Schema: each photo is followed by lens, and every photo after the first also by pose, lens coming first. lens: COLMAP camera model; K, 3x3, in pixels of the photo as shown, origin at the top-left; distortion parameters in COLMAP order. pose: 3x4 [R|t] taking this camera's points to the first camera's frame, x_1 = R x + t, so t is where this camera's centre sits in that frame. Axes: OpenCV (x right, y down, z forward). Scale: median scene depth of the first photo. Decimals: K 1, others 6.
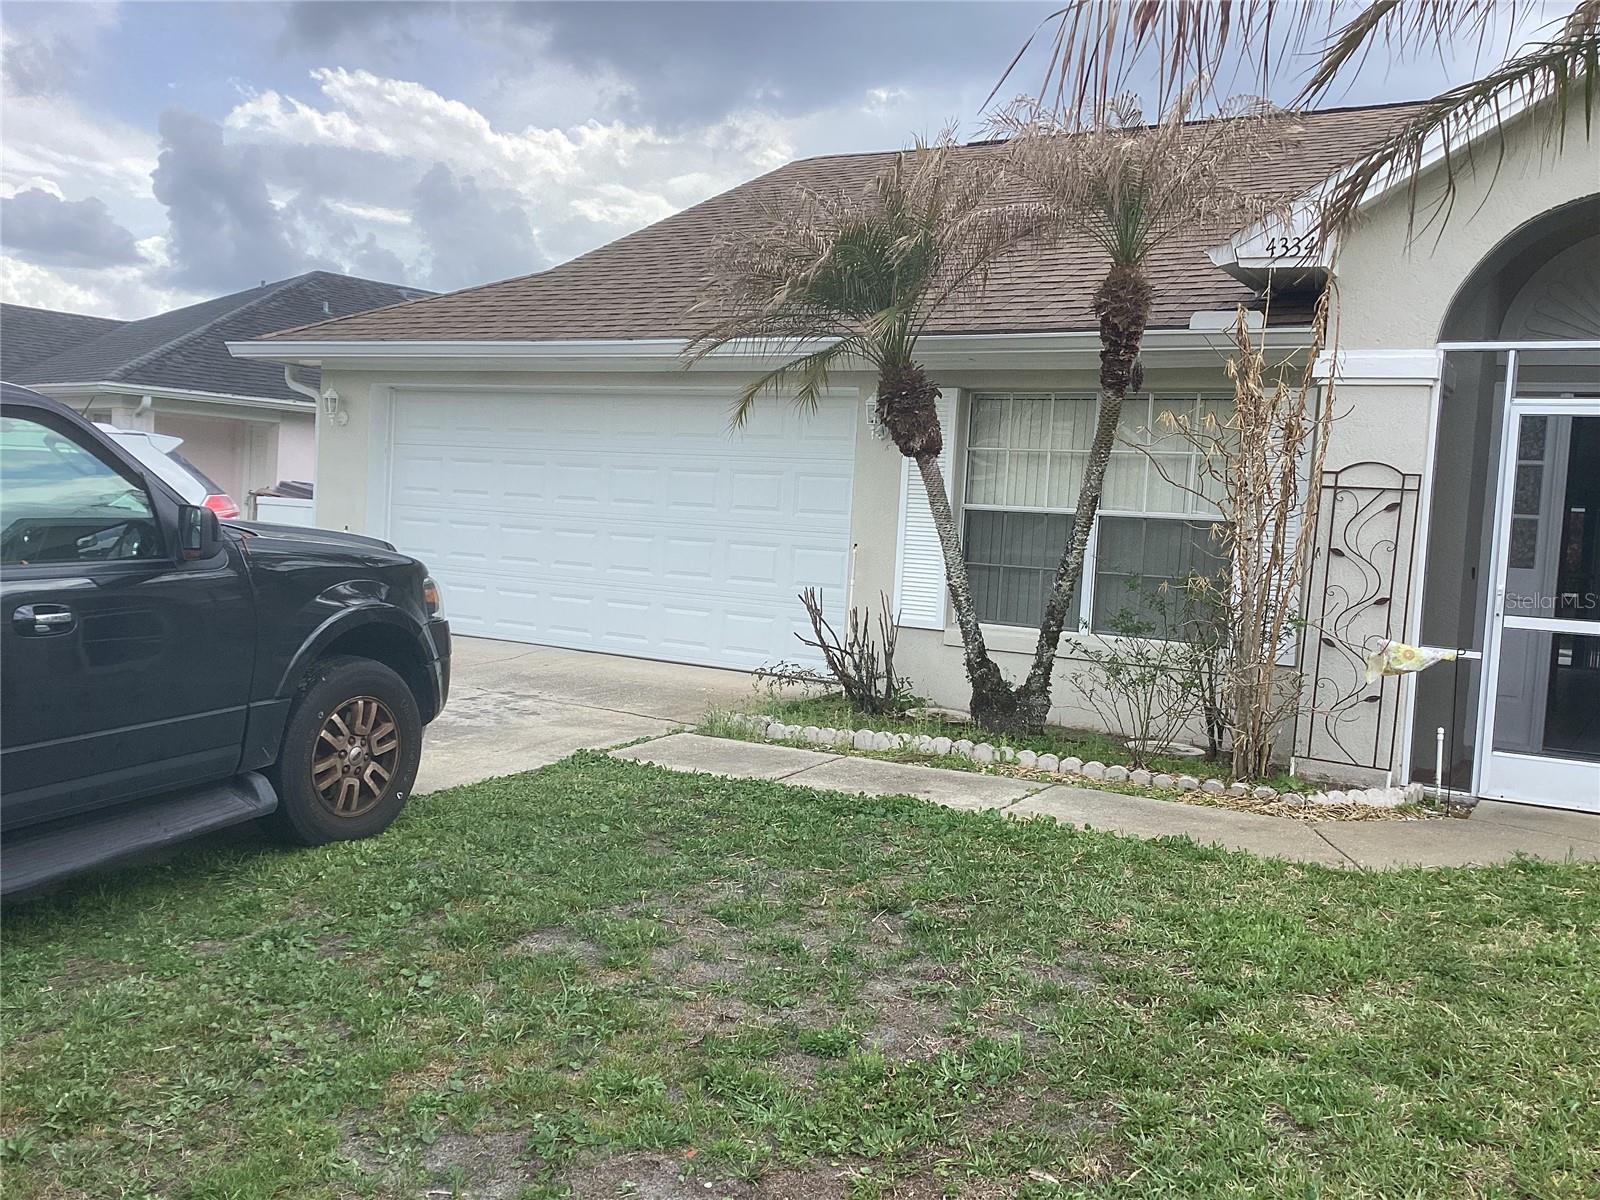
lens RADIAL K [[1437.8, 0, 798.5], [0, 1437.8, 602.1], [0, 0, 1]] dist [0.109557, -0.206598]
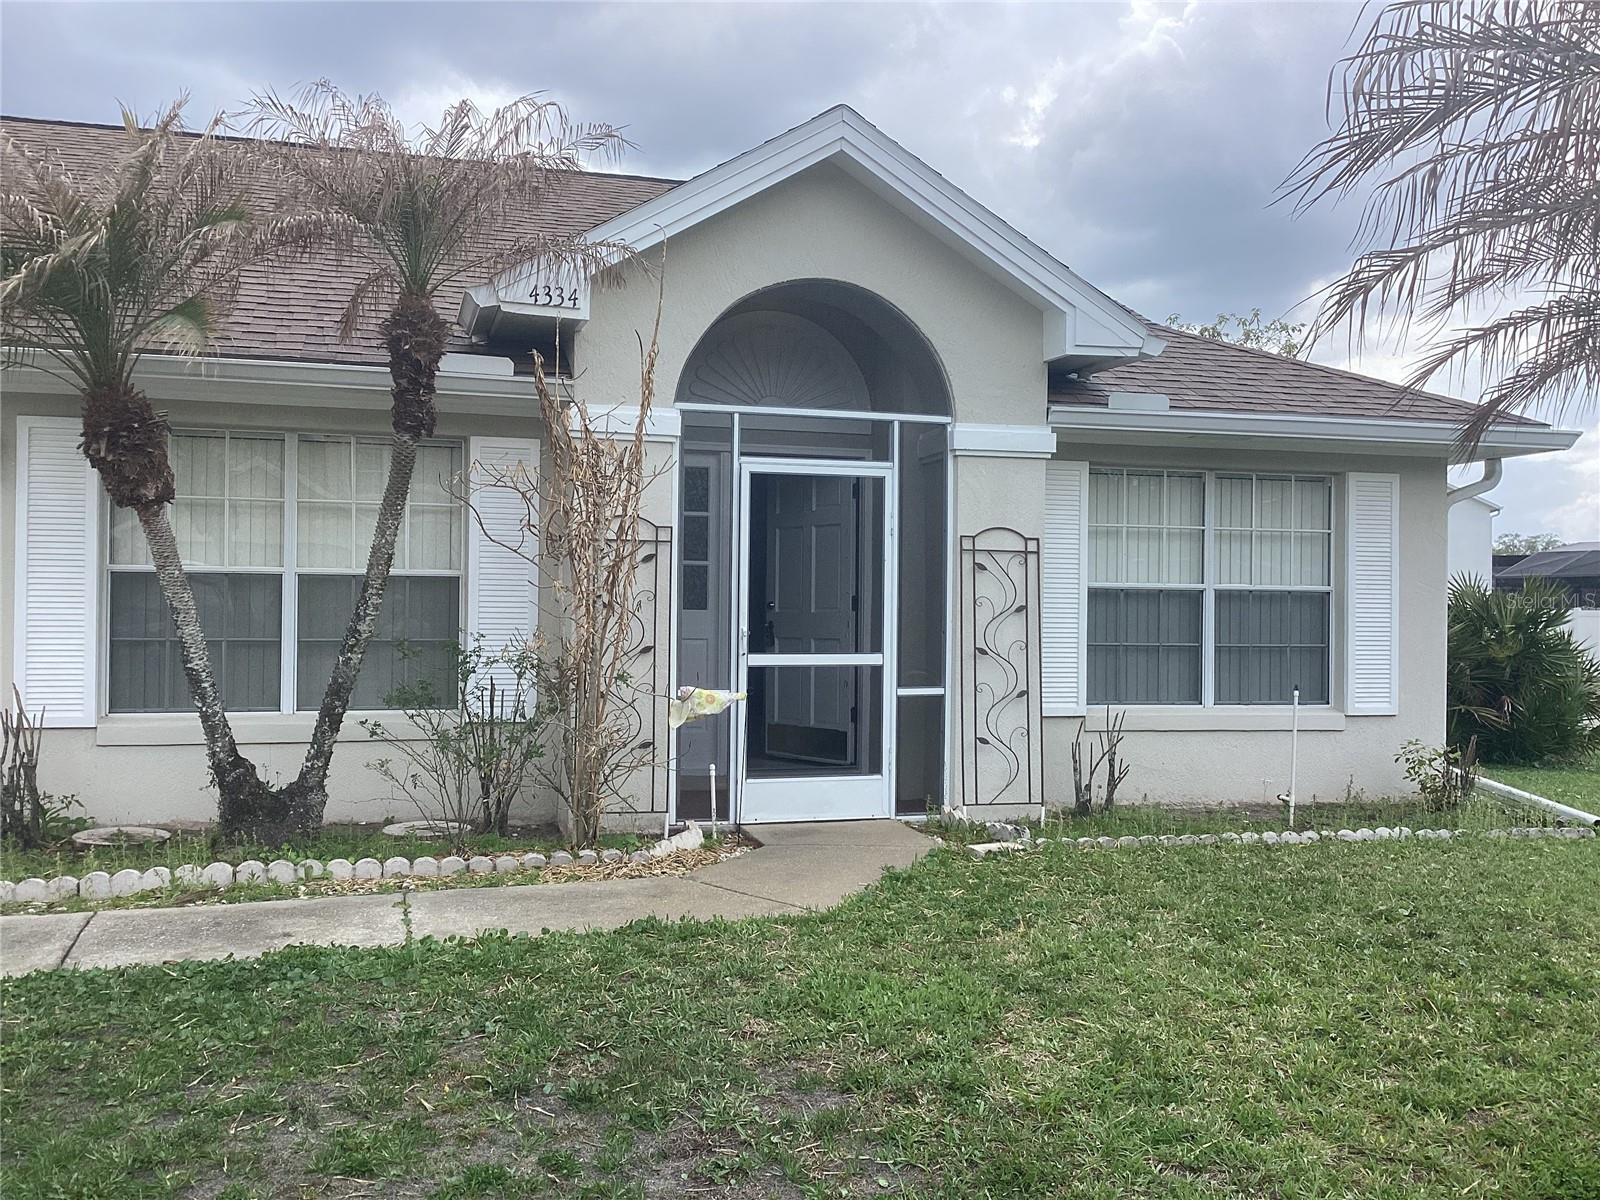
lens RADIAL K [[1437.8, 0, 798.5], [0, 1437.8, 602.1], [0, 0, 1]] dist [0.109557, -0.206598]
pose [[0.675760, -0.050349, 0.735400, -0.276193], [0.070121, 0.997531, 0.003861, -0.030678], [-0.733779, 0.048958, 0.677622, 0.229573]]
